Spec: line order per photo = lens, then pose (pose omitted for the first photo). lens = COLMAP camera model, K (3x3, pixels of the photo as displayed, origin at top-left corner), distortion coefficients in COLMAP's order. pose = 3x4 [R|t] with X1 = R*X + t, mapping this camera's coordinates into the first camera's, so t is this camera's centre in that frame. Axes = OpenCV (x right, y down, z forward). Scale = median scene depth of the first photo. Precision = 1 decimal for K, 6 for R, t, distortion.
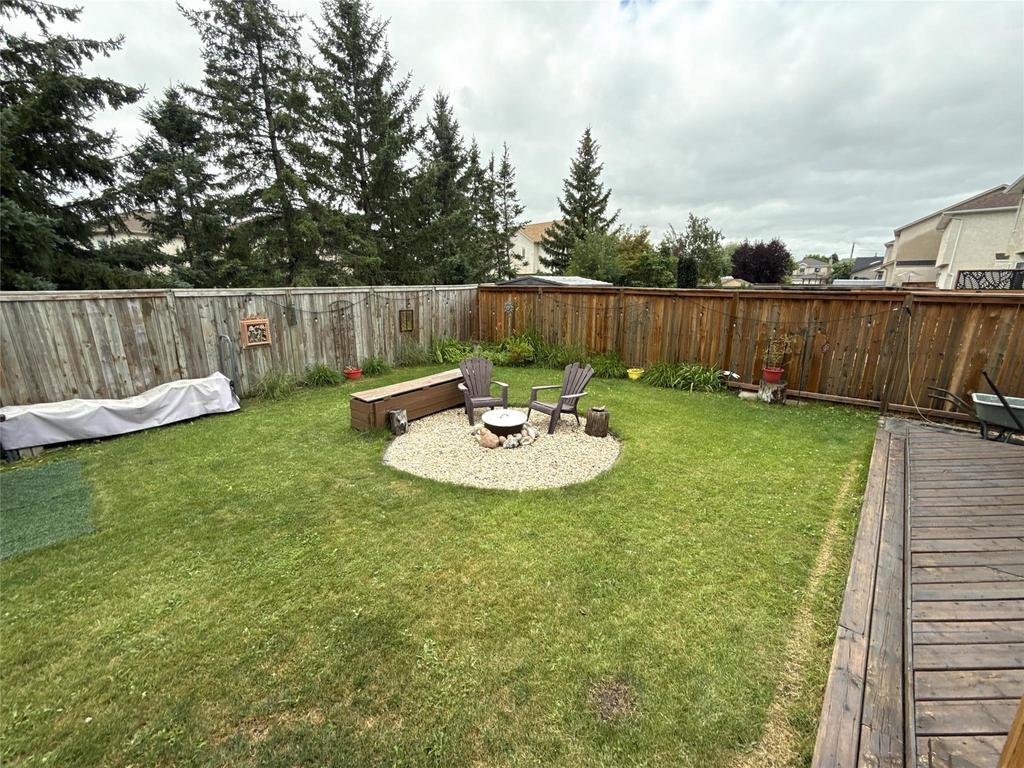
lens RADIAL K [[415.7, 0, 510.7], [0, 415.7, 382.2], [0, 0, 1]] dist [0.000786, -0.000025]
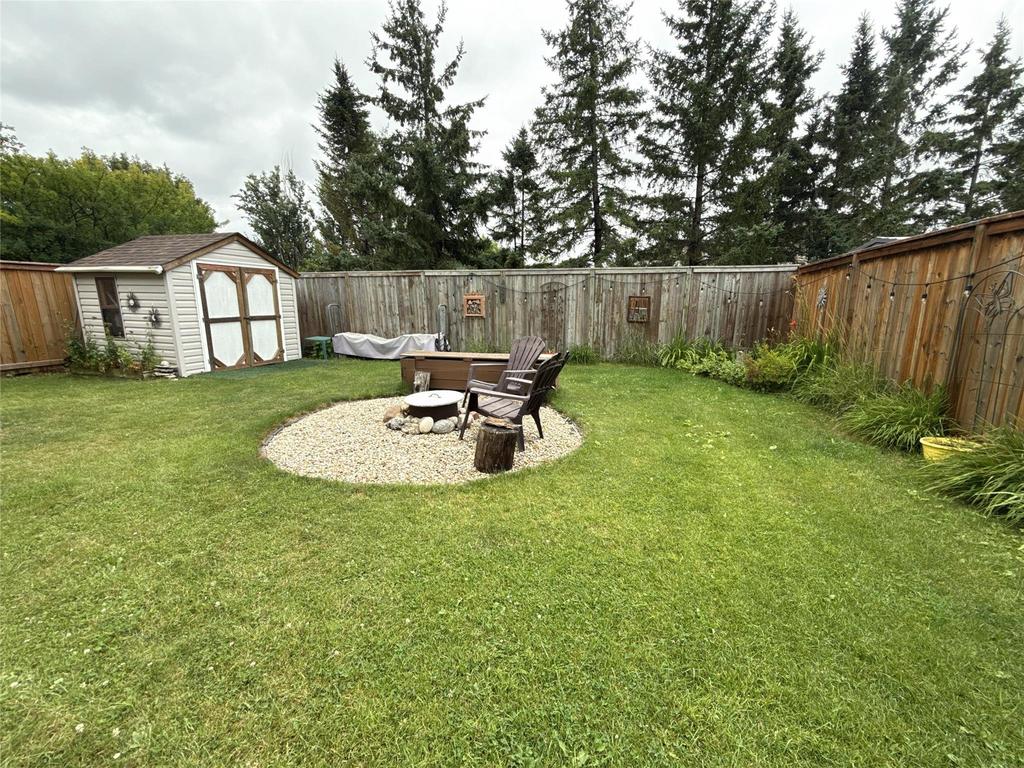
lens RADIAL K [[415.7, 0, 511.9], [0, 415.7, 385.6], [0, 0, 1]] dist [0.000786, -0.000025]
pose [[0.401211, 0.179209, -0.898284, 0.527784], [-0.219674, 0.970880, 0.095576, -0.031433], [0.889254, 0.158984, 0.428896, 0.562879]]
